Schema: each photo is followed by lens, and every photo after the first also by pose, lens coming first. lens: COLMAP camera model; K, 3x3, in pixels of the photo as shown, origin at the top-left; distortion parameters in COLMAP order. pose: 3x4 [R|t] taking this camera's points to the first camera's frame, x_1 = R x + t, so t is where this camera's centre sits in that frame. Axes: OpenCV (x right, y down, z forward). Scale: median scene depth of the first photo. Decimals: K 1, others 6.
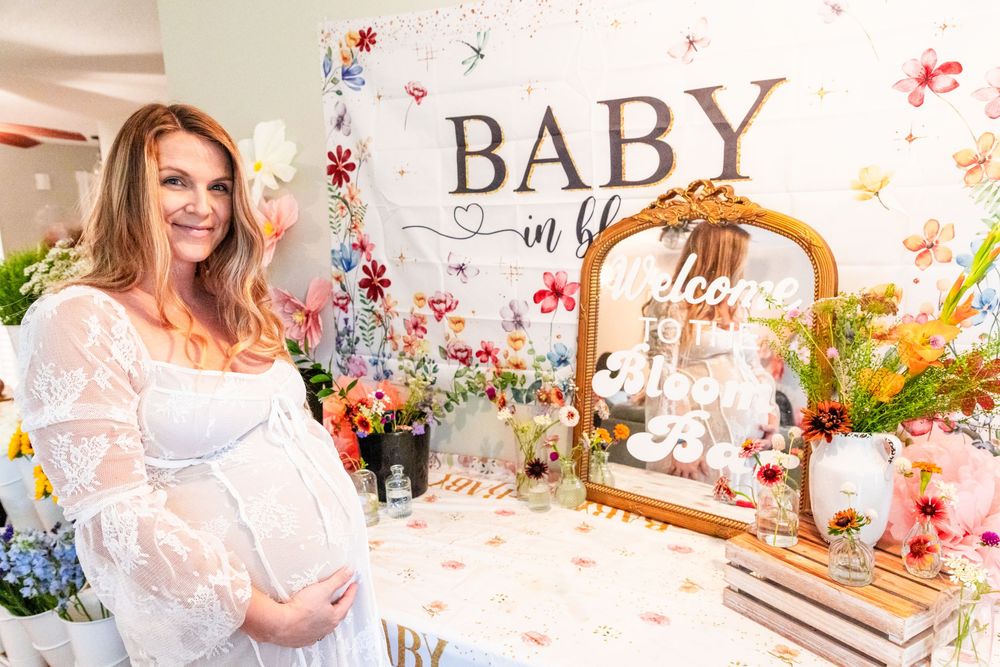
lens RADIAL K [[694.9, 0, 493.2], [0, 694.9, 337.4], [0, 0, 1]] dist [0.034872, -0.012498]
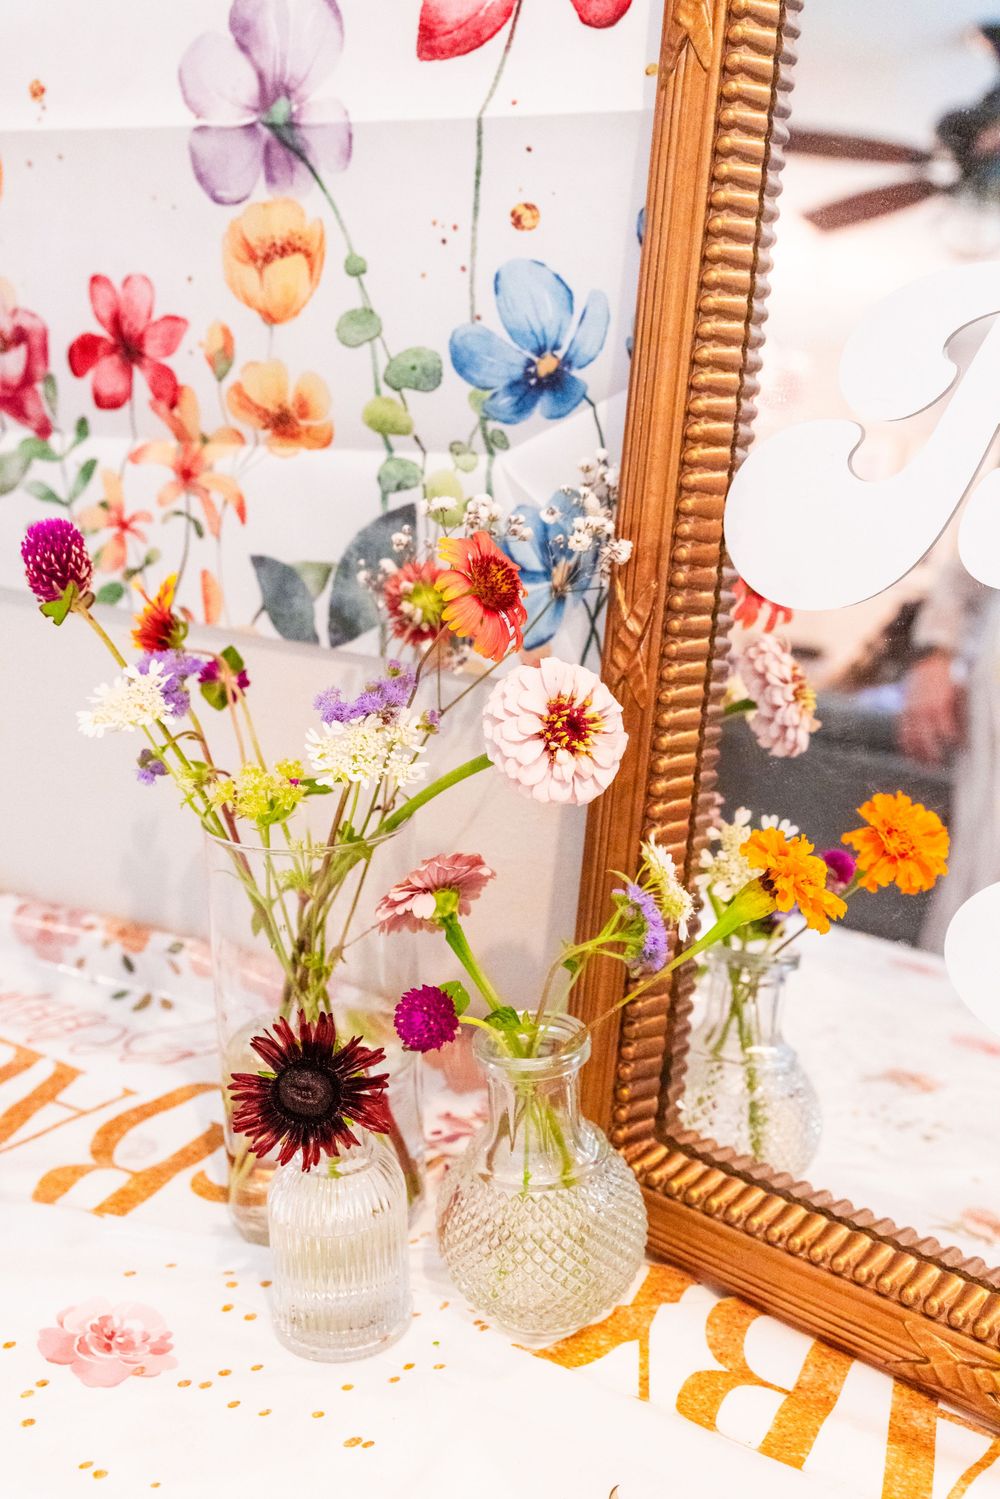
lens RADIAL K [[1521.4, 0, 504.5], [0, 1521.4, 758.1], [0, 0, 1]] dist [0.025873, 0.000000]
pose [[0.999067, 0.034713, 0.025702, 0.090425], [-0.038083, 0.988699, 0.144994, 0.072975], [-0.020379, -0.145837, 0.989099, 0.686411]]
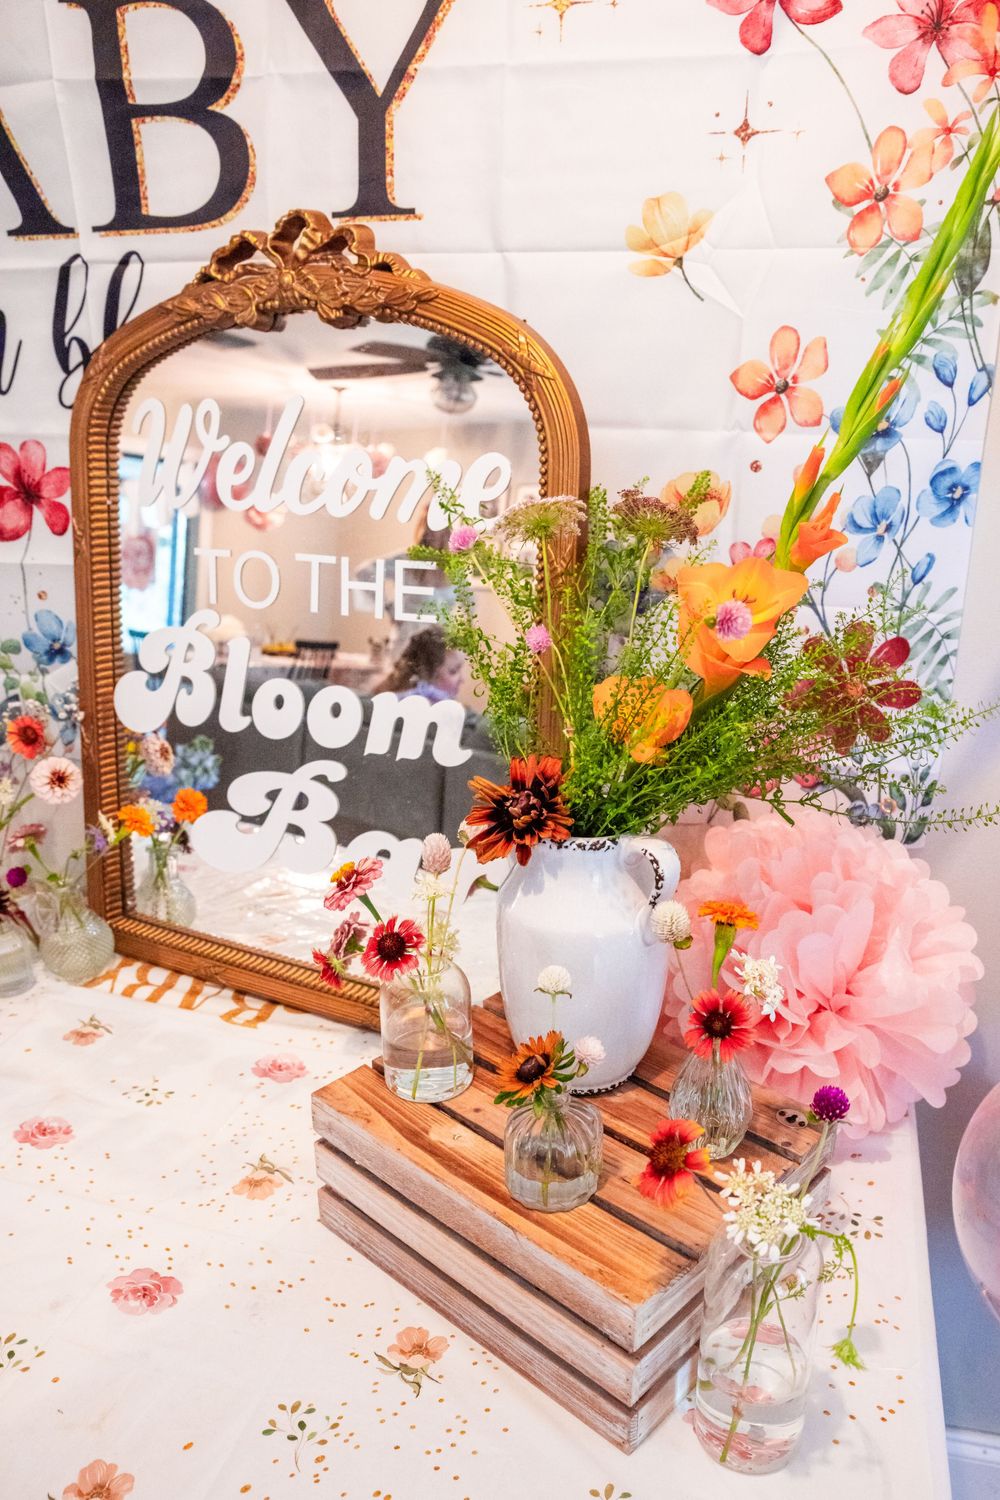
lens RADIAL K [[1116.2, 0, 531.1], [0, 1116.2, 781.5], [0, 0, 1]] dist [-0.115161, 0.072081]
pose [[0.963607, -0.058214, 0.260909, 0.216222], [0.008956, 0.982484, 0.186134, -0.011733], [-0.267175, -0.177023, 0.947249, 0.269200]]
